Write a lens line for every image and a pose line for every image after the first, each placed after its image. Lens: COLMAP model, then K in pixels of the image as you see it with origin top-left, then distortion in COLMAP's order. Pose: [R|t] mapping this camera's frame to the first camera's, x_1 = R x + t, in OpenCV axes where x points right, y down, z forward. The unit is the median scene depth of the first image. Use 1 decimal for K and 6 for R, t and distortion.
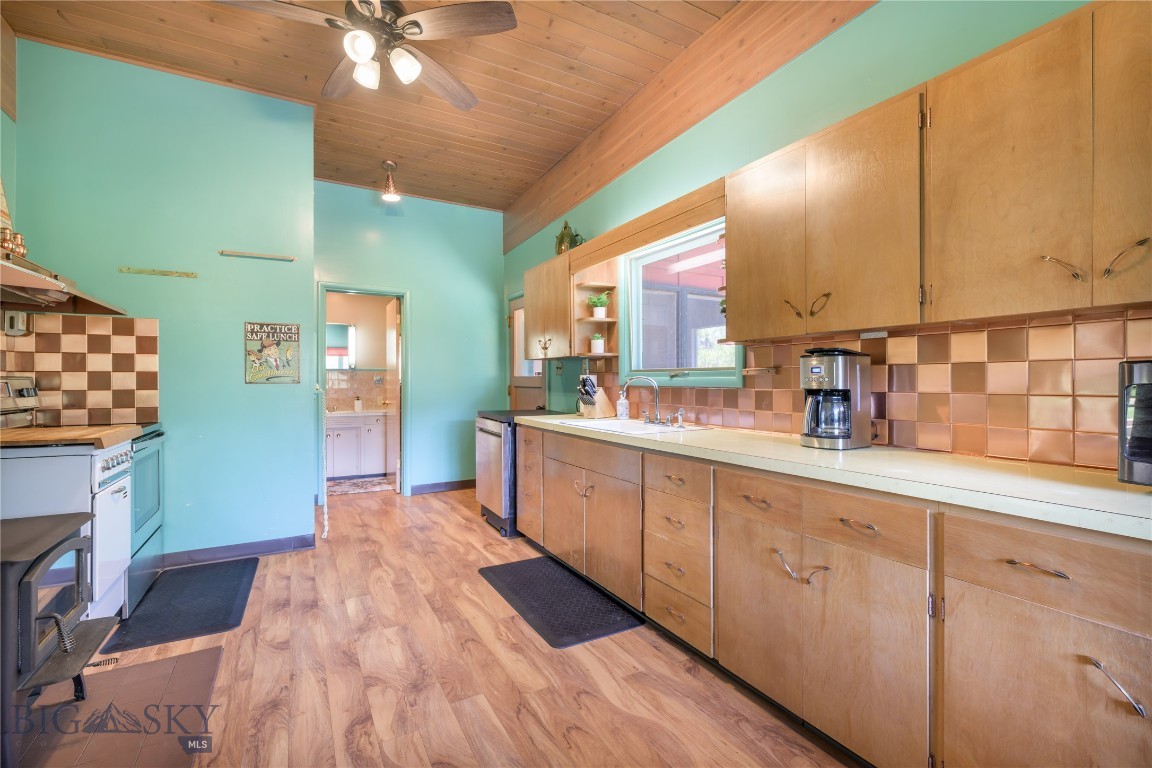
lens RADIAL K [[503.4, 0, 575.8], [0, 503.4, 381.0], [0, 0, 1]] dist [-0.000205, 0.000090]
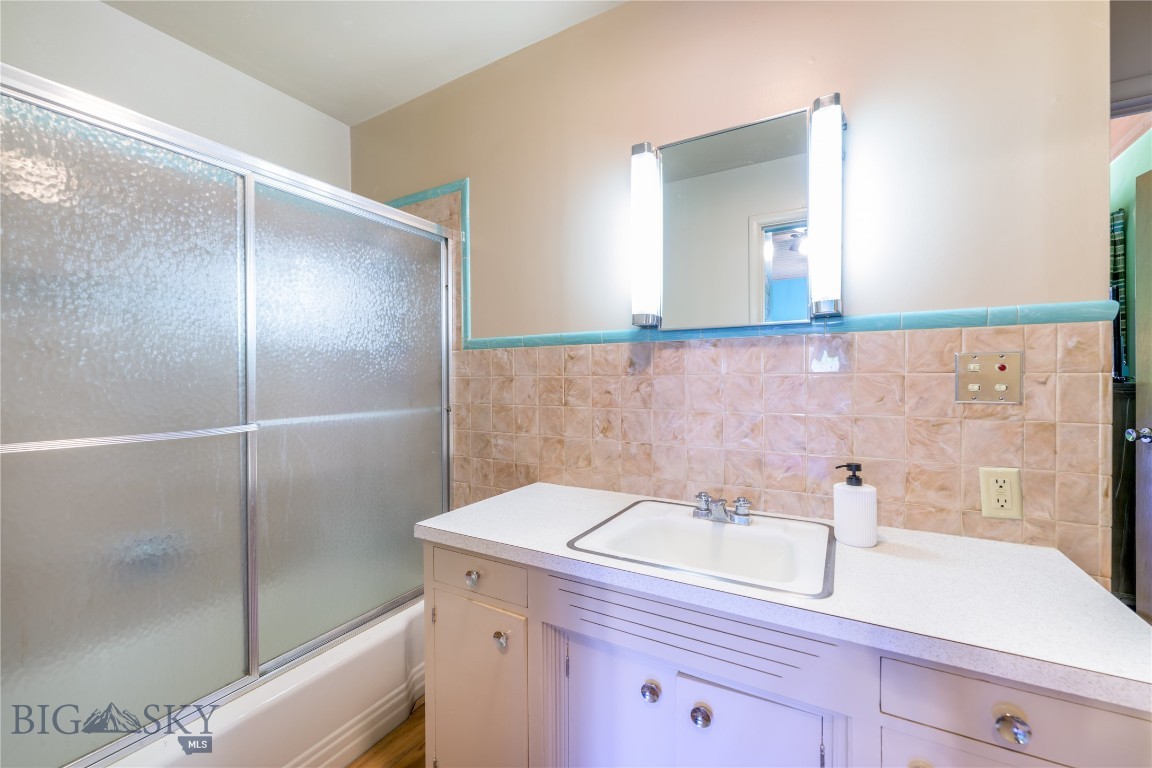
lens RADIAL K [[464.4, 0, 576.0], [0, 464.4, 384.0], [0, 0, 1]] dist [0.000077, -0.000016]
pose [[0.500073, 0.003325, -0.865977, -0.607124], [0.006687, 0.999948, 0.007700, 0.000016], [0.865957, -0.009641, 0.500025, 1.495280]]
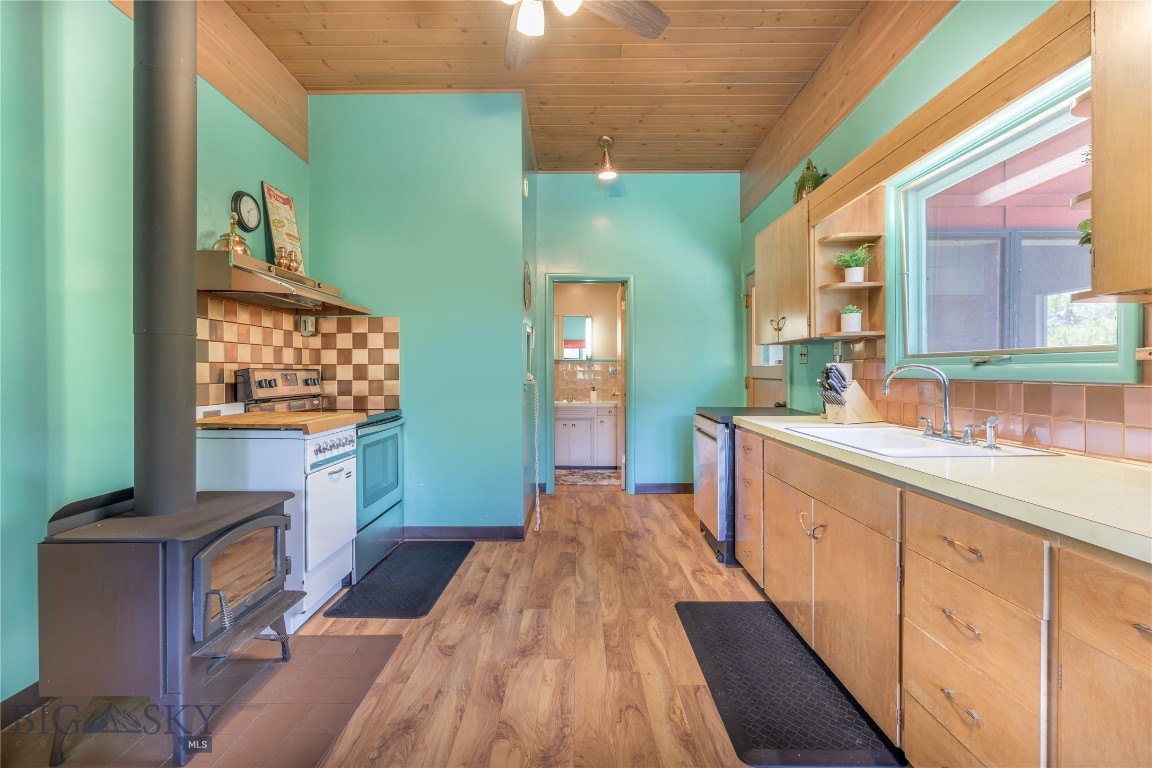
lens RADIAL K [[505.9, 0, 577.8], [0, 505.9, 377.6], [0, 0, 1]] dist [-0.001288, -0.000127]
pose [[0.868374, 0.004023, -0.495893, 0.069618], [0.002322, 0.999923, 0.012178, -0.000710], [0.495904, -0.011727, 0.868298, 0.203305]]
